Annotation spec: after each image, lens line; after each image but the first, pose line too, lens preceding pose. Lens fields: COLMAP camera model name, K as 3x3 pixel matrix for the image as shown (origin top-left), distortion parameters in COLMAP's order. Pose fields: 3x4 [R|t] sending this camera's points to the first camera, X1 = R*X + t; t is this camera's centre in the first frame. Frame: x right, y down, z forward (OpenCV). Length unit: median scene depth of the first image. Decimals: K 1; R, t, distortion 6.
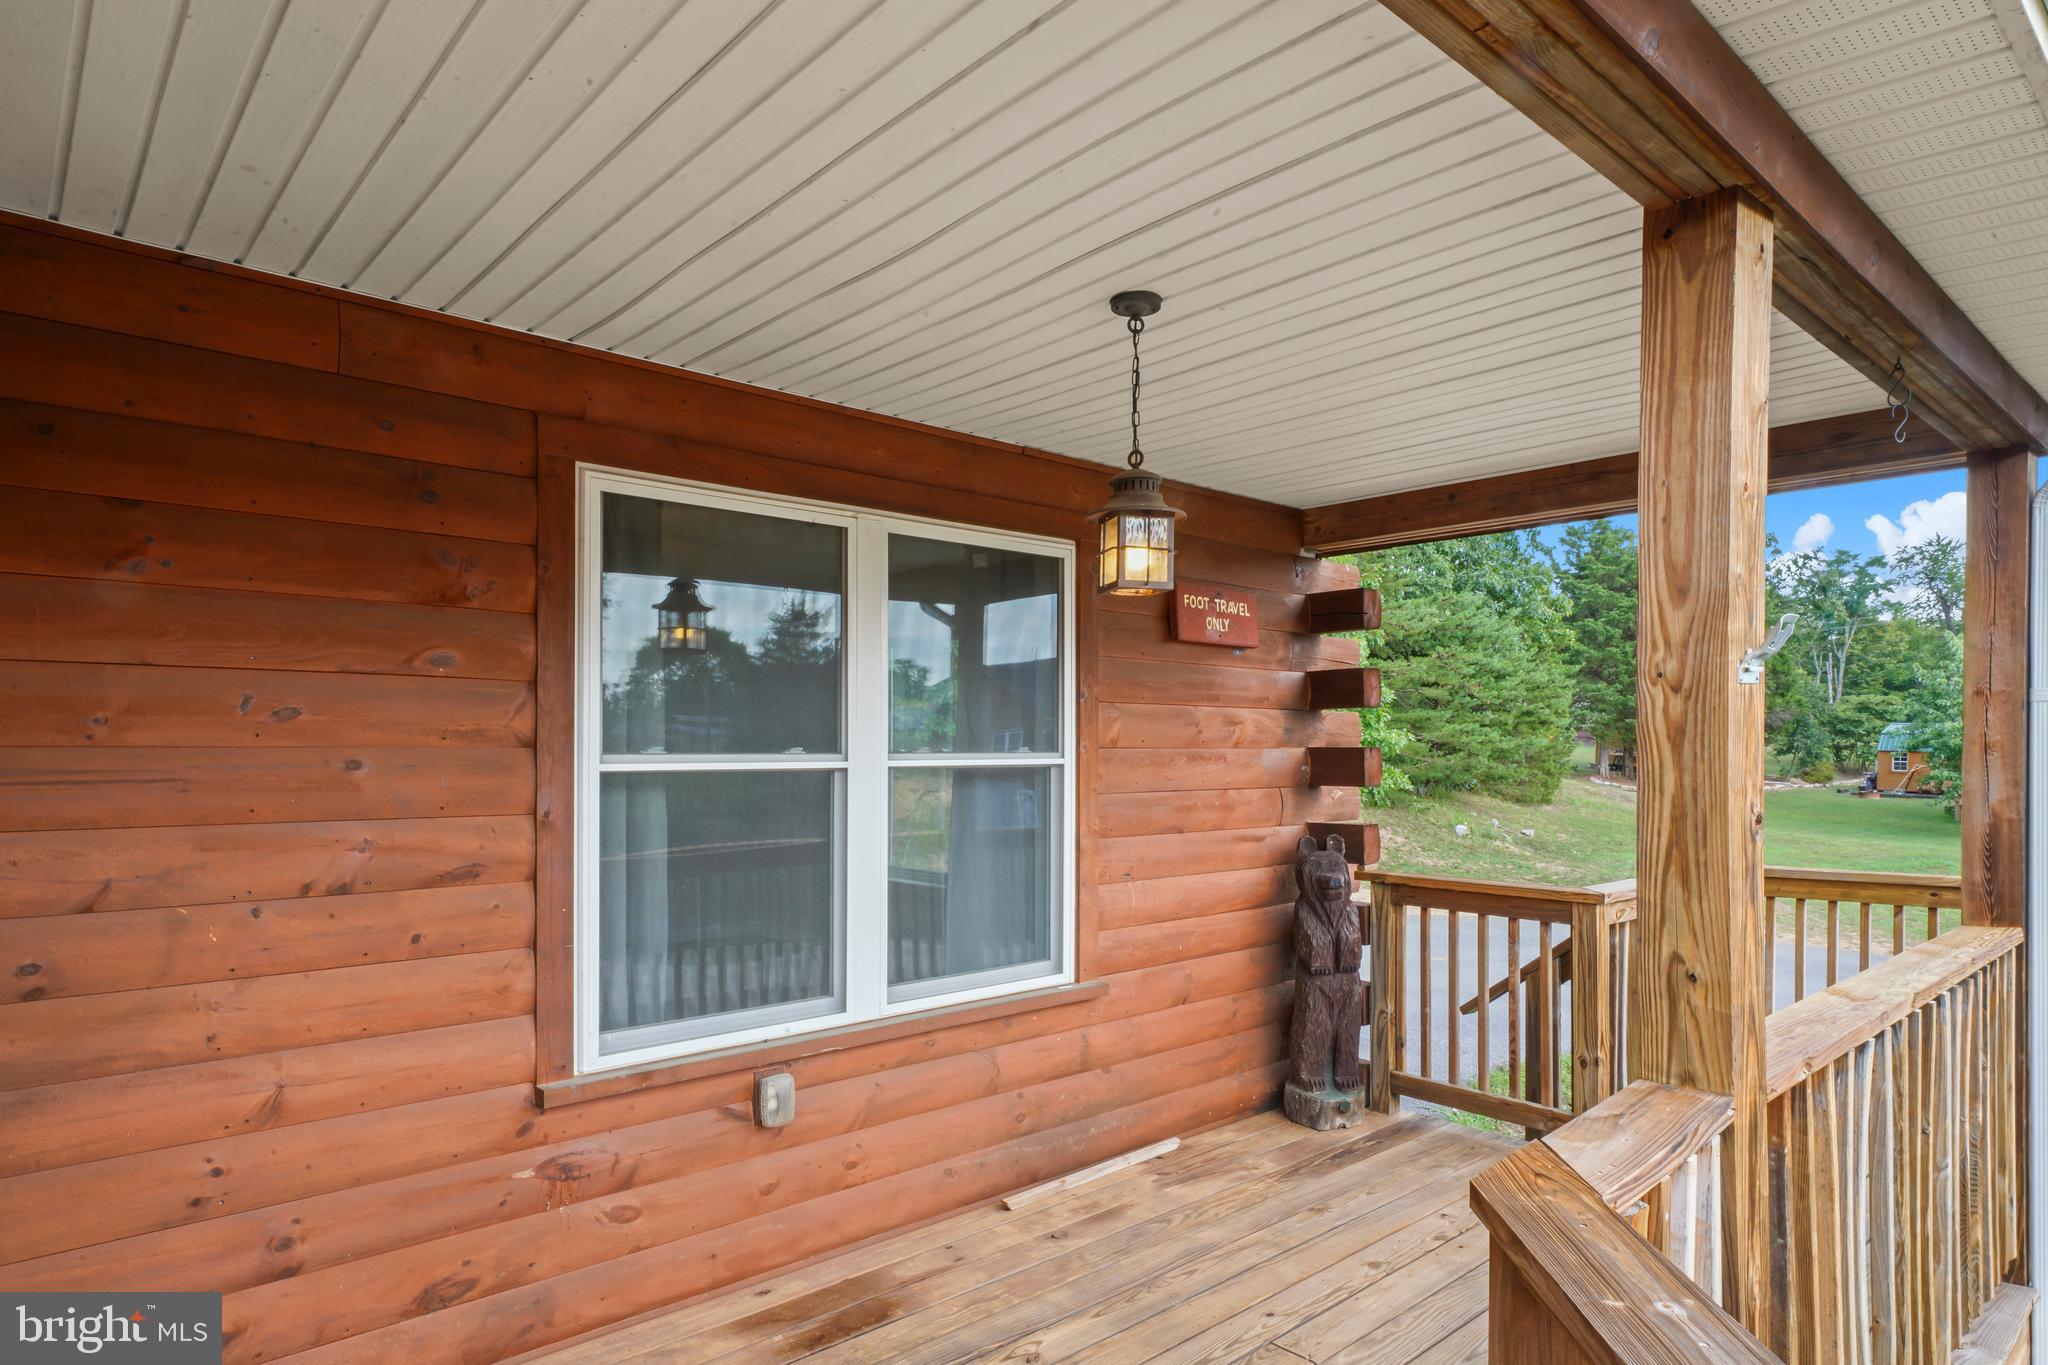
lens RADIAL K [[1185.7, 0, 1015.5], [0, 1185.7, 744.9], [0, 0, 1]] dist [0.000306, -0.001284]
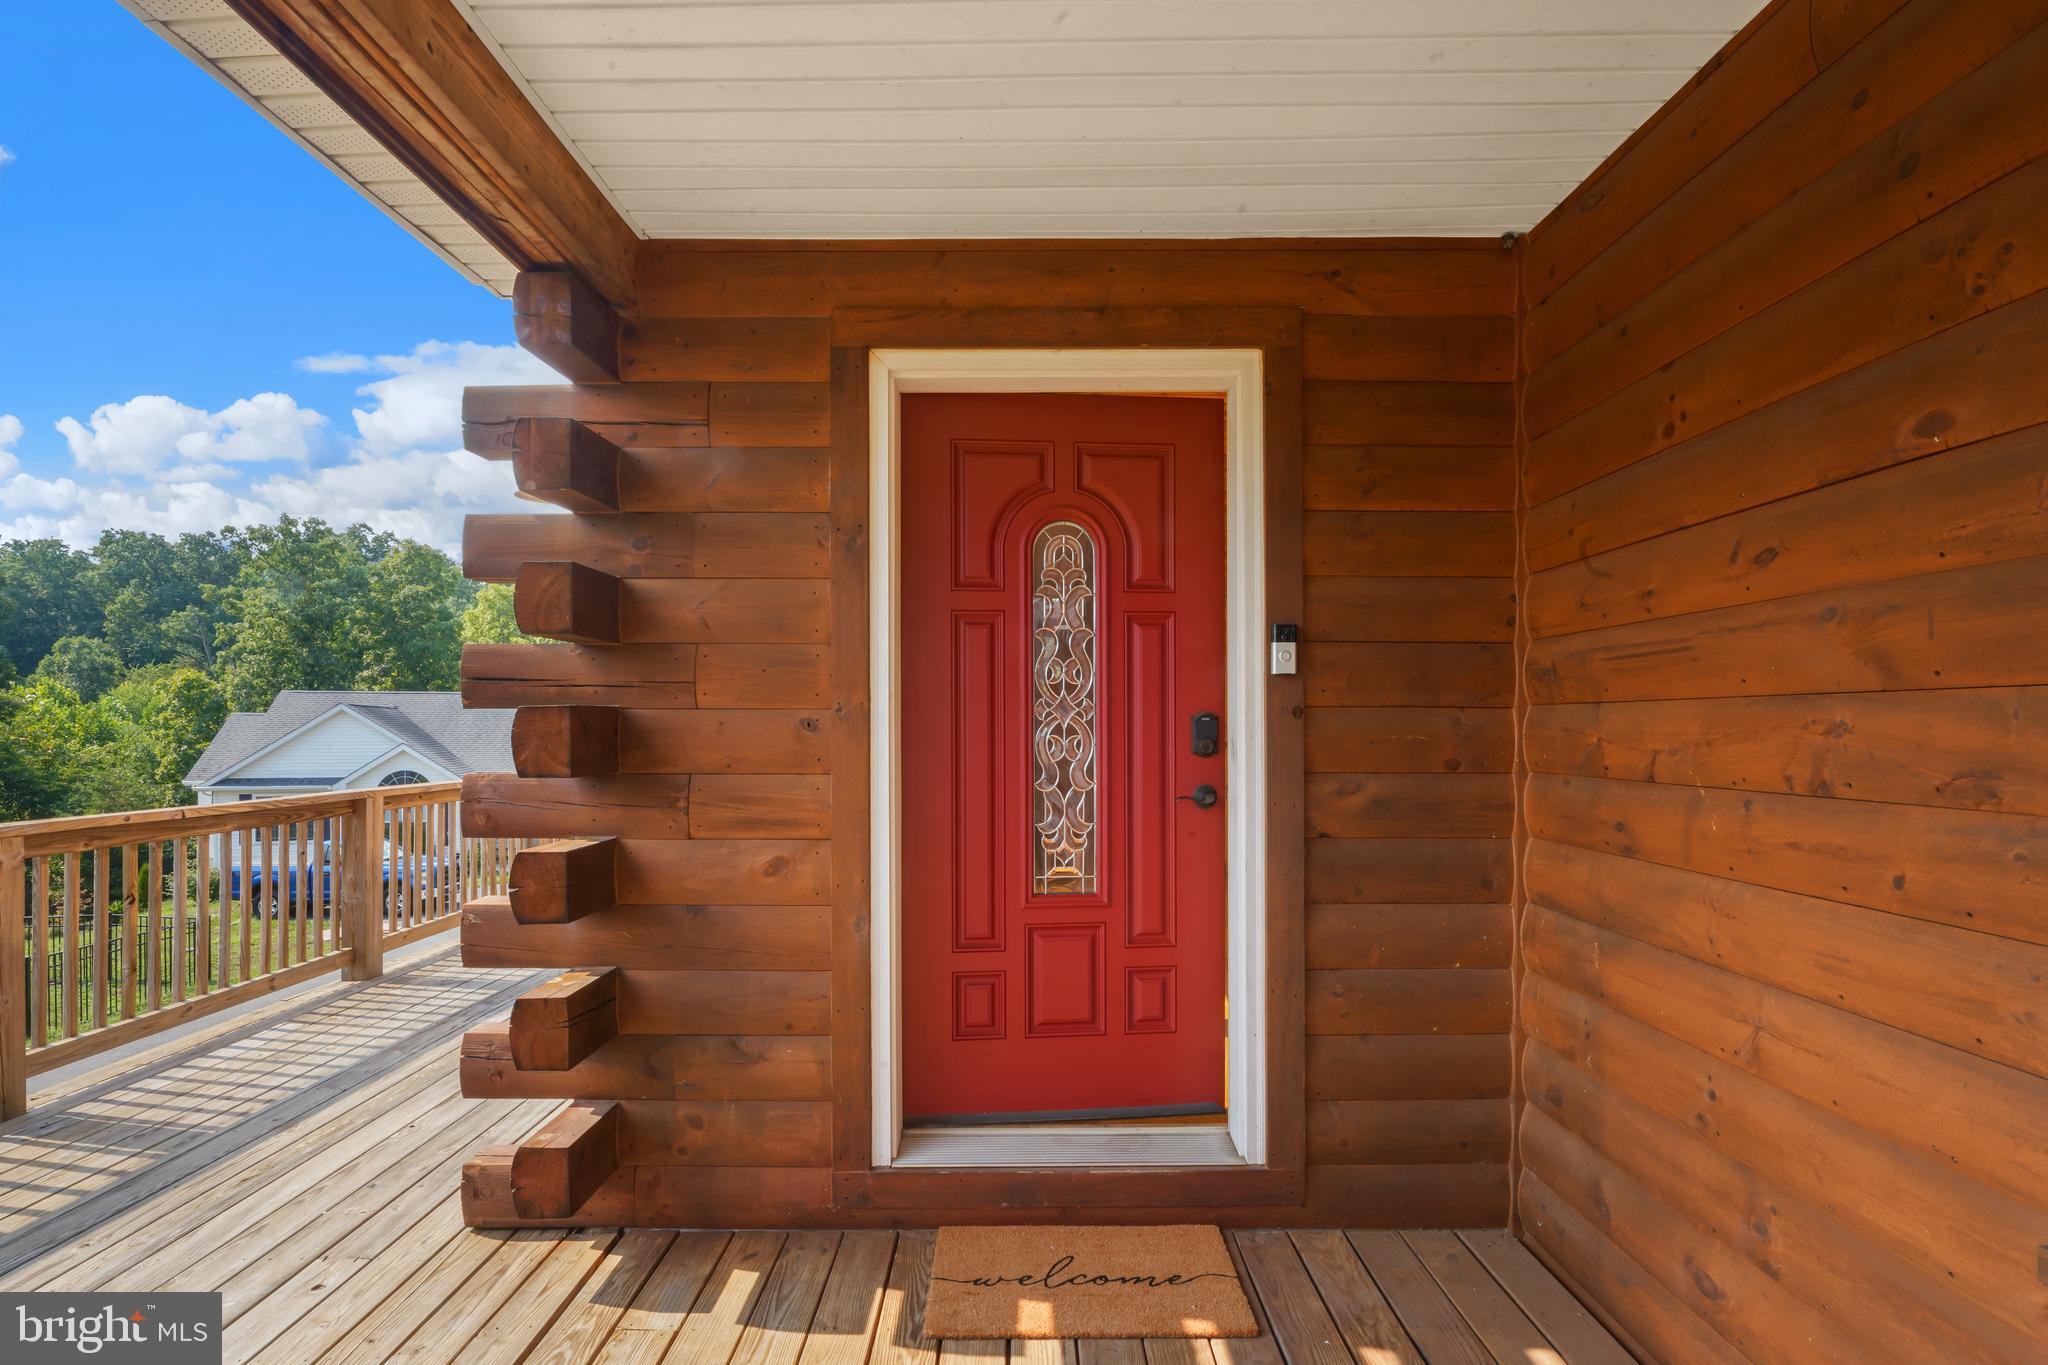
lens RADIAL K [[1039.1, 0, 1024.5], [0, 1039.1, 744.5], [0, 0, 1]] dist [-0.013027, -0.000421]
pose [[-0.662184, 0.011303, -0.749256, 0.185859], [0.001583, 0.999905, 0.013685, 0.074668], [0.749340, 0.007876, -0.662139, 0.915693]]
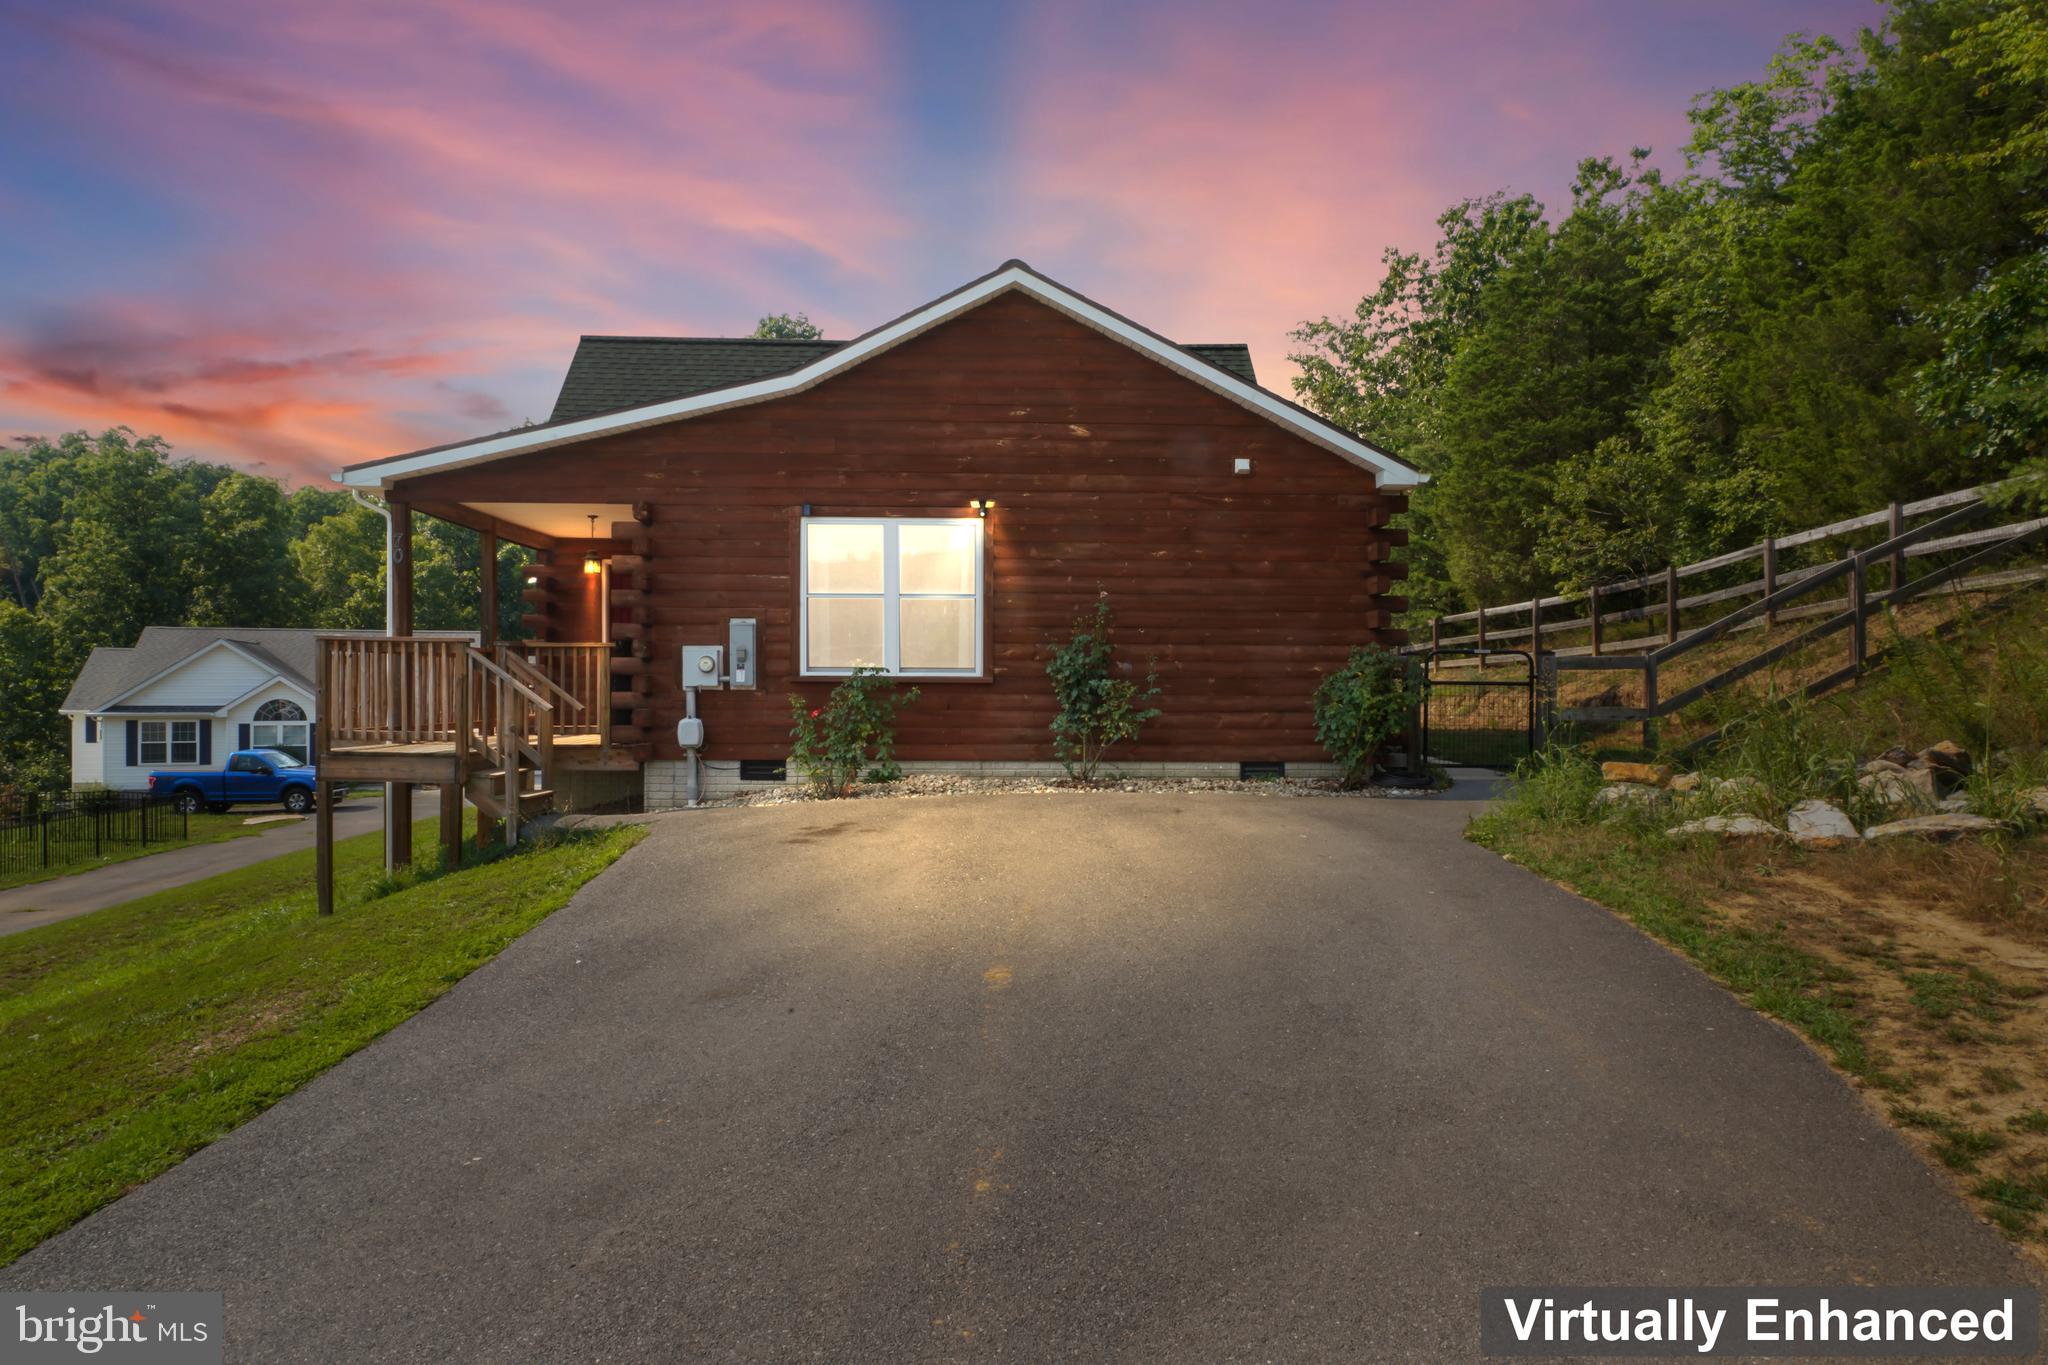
lens RADIAL K [[1320.6, 0, 1024.0], [0, 1320.6, 682.5], [0, 0, 1]] dist [0.004279, 0.002647]
pose [[-0.625973, -0.001017, -0.779844, 2.980895], [-0.000579, 0.999999, -0.000839, 0.300874], [0.779844, -0.000074, -0.625974, 5.315076]]
